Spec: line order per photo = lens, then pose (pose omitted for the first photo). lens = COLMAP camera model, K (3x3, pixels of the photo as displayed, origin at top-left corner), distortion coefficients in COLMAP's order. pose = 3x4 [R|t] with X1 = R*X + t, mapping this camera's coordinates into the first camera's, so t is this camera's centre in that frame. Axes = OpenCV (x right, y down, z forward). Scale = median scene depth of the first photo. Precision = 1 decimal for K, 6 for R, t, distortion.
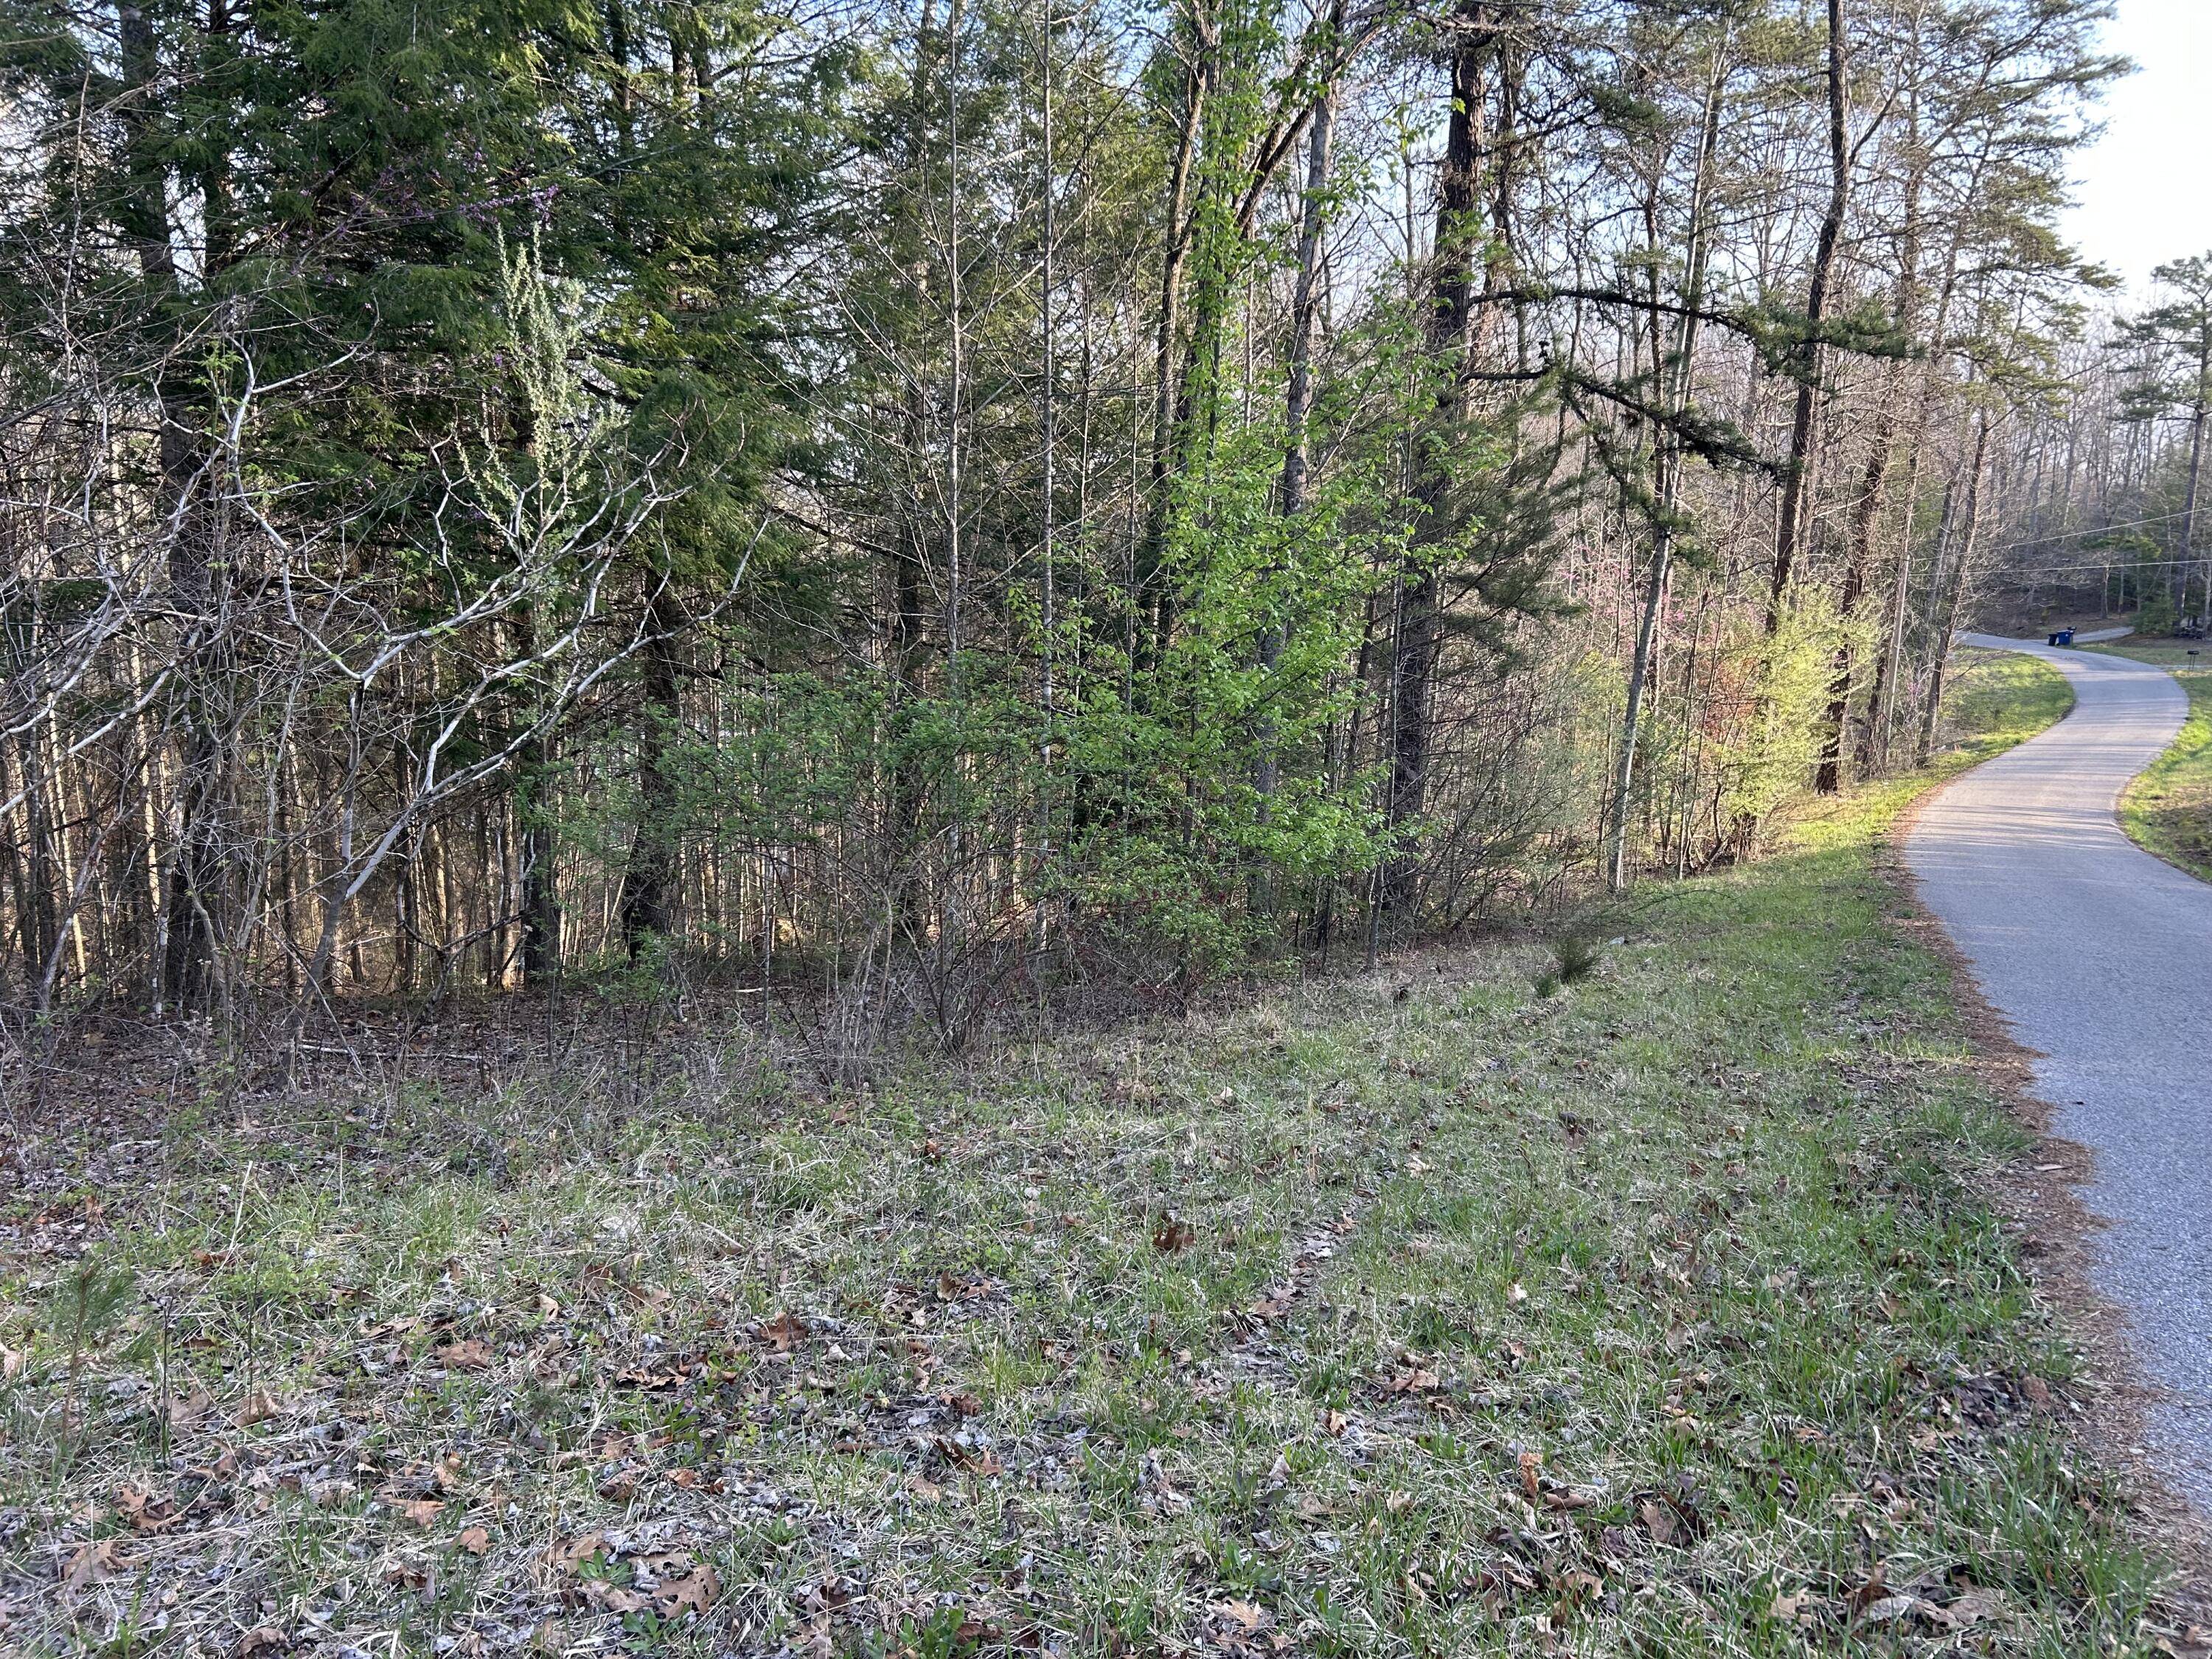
lens RADIAL K [[1786.0, 0, 1106.0], [0, 1786.0, 829.5], [0, 0, 1]] dist [0.006365, 0.002624]
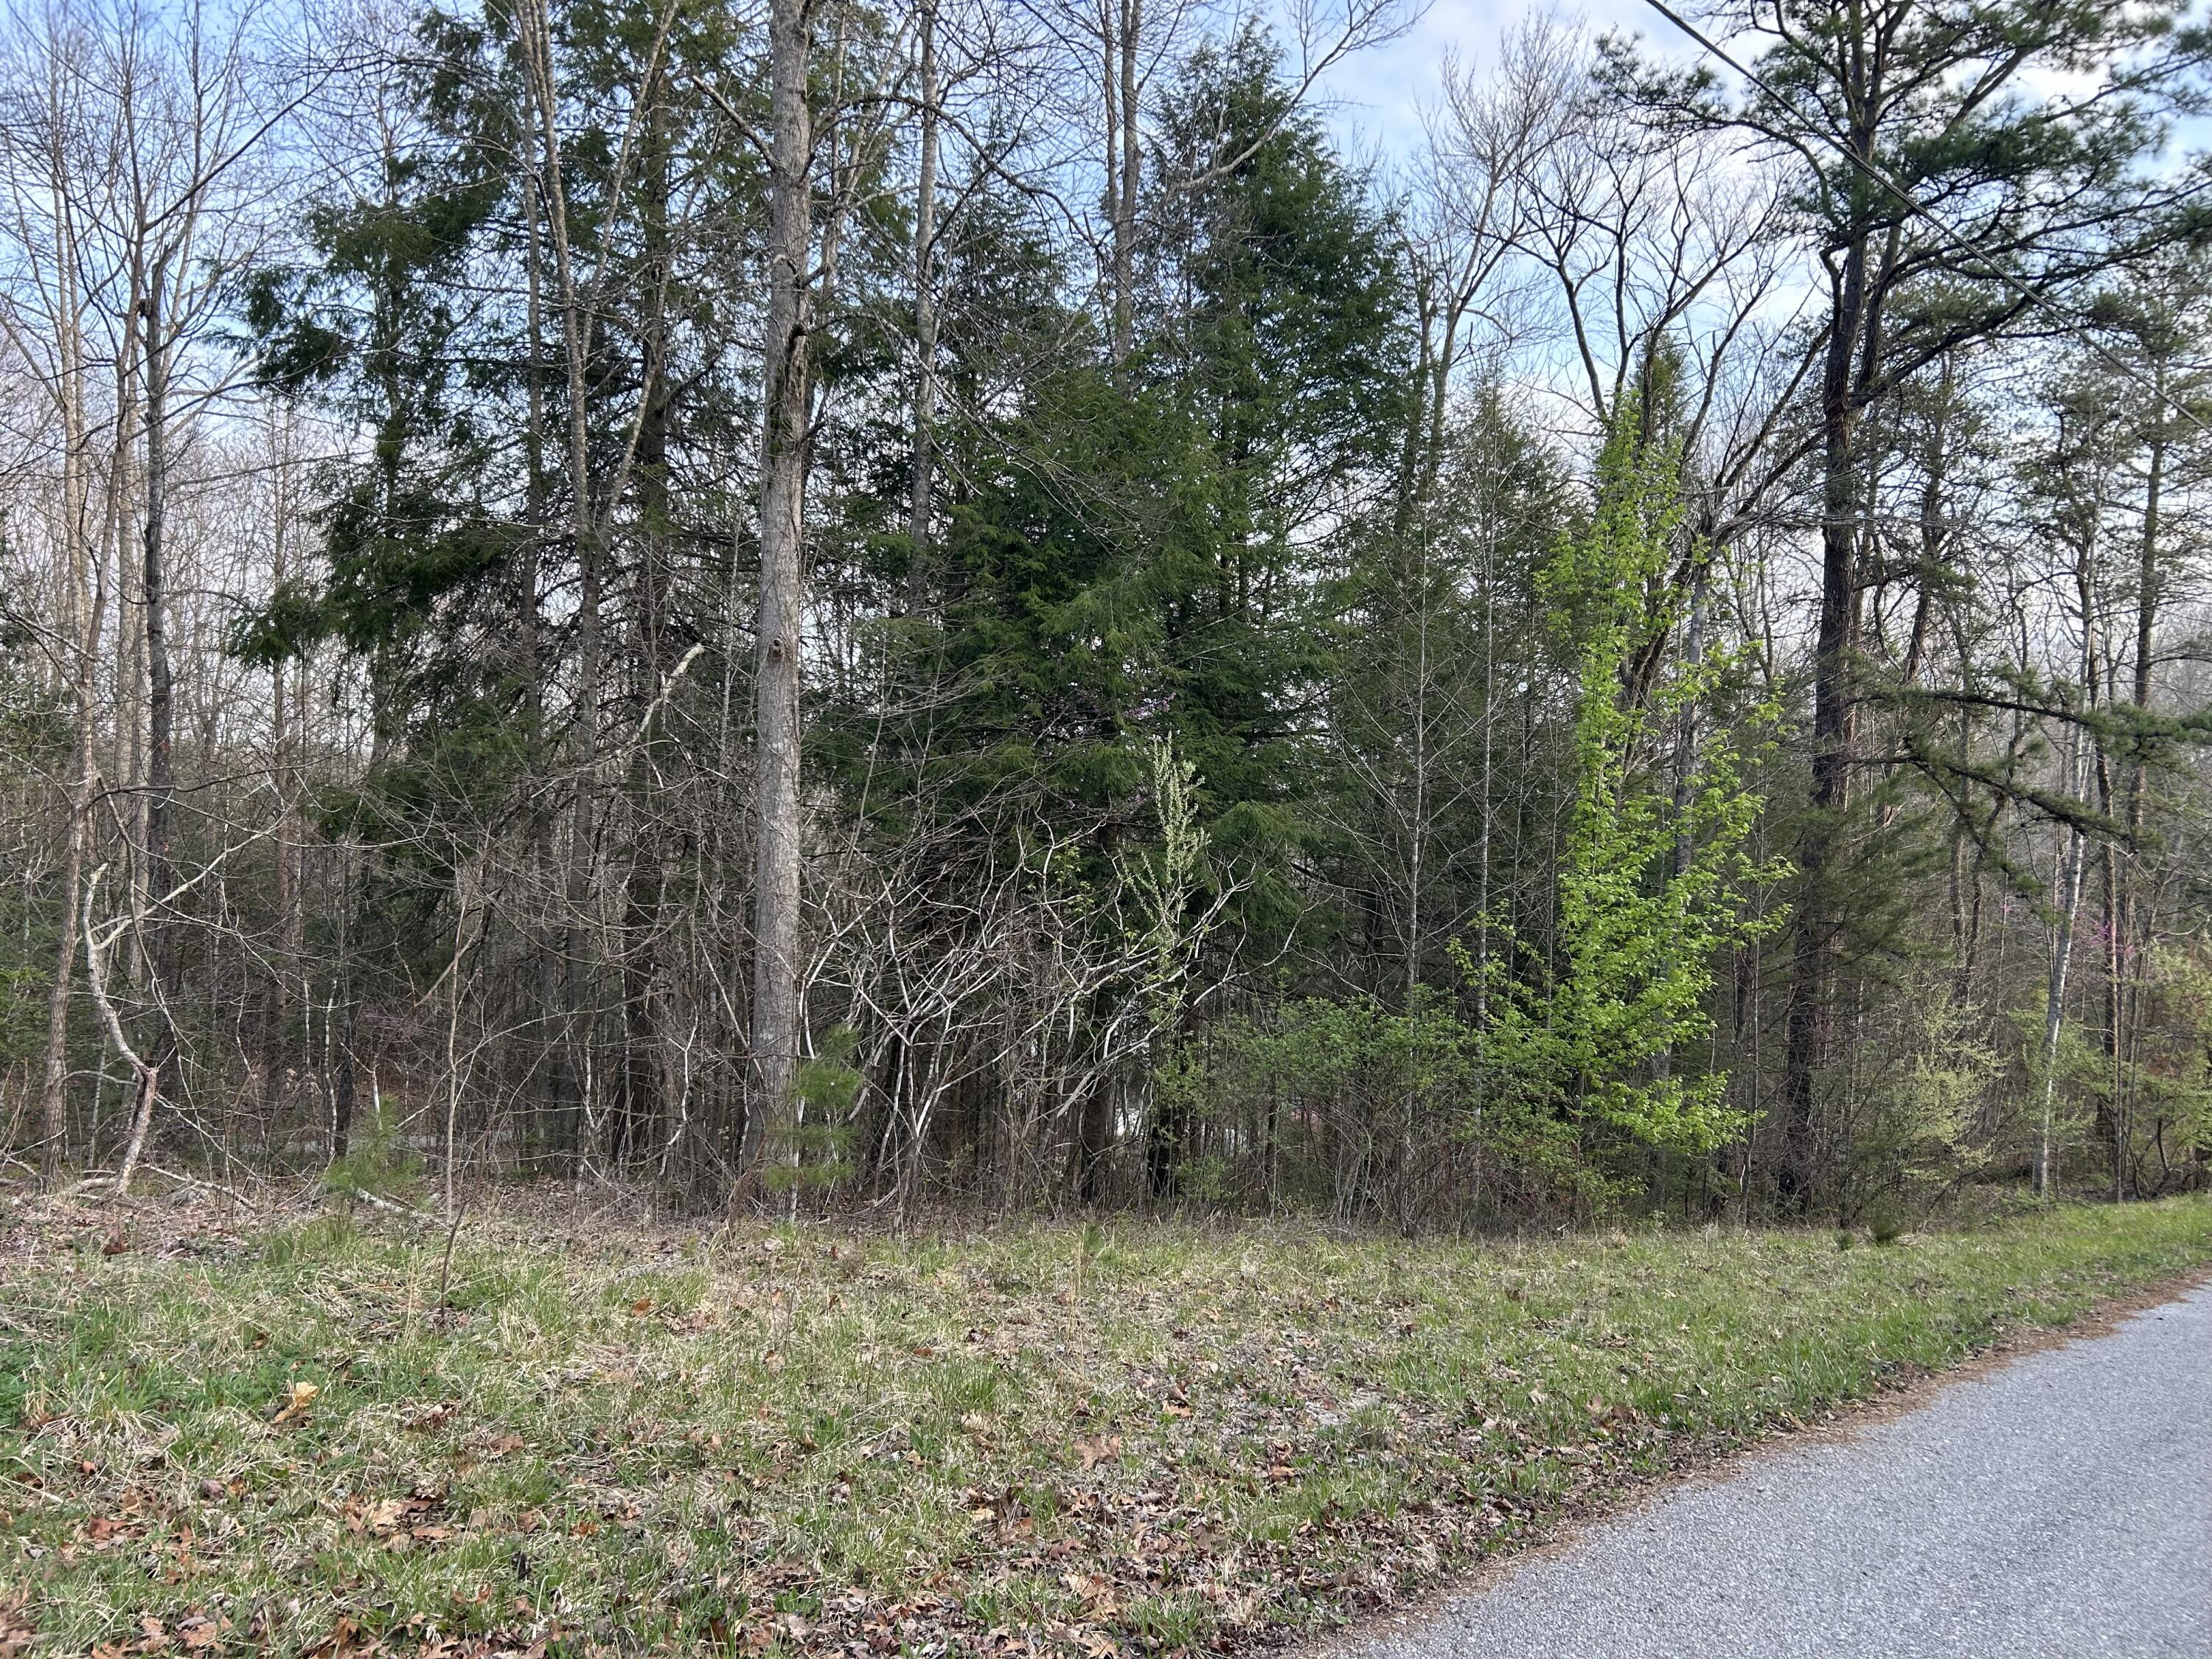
lens RADIAL K [[1786.0, 0, 1106.0], [0, 1786.0, 829.5], [0, 0, 1]] dist [0.006365, 0.002624]
pose [[0.967233, 0.014307, -0.253487, 0.050283], [-0.055764, 0.986003, -0.157128, 0.027230], [0.247691, 0.166114, 0.954492, -0.613019]]
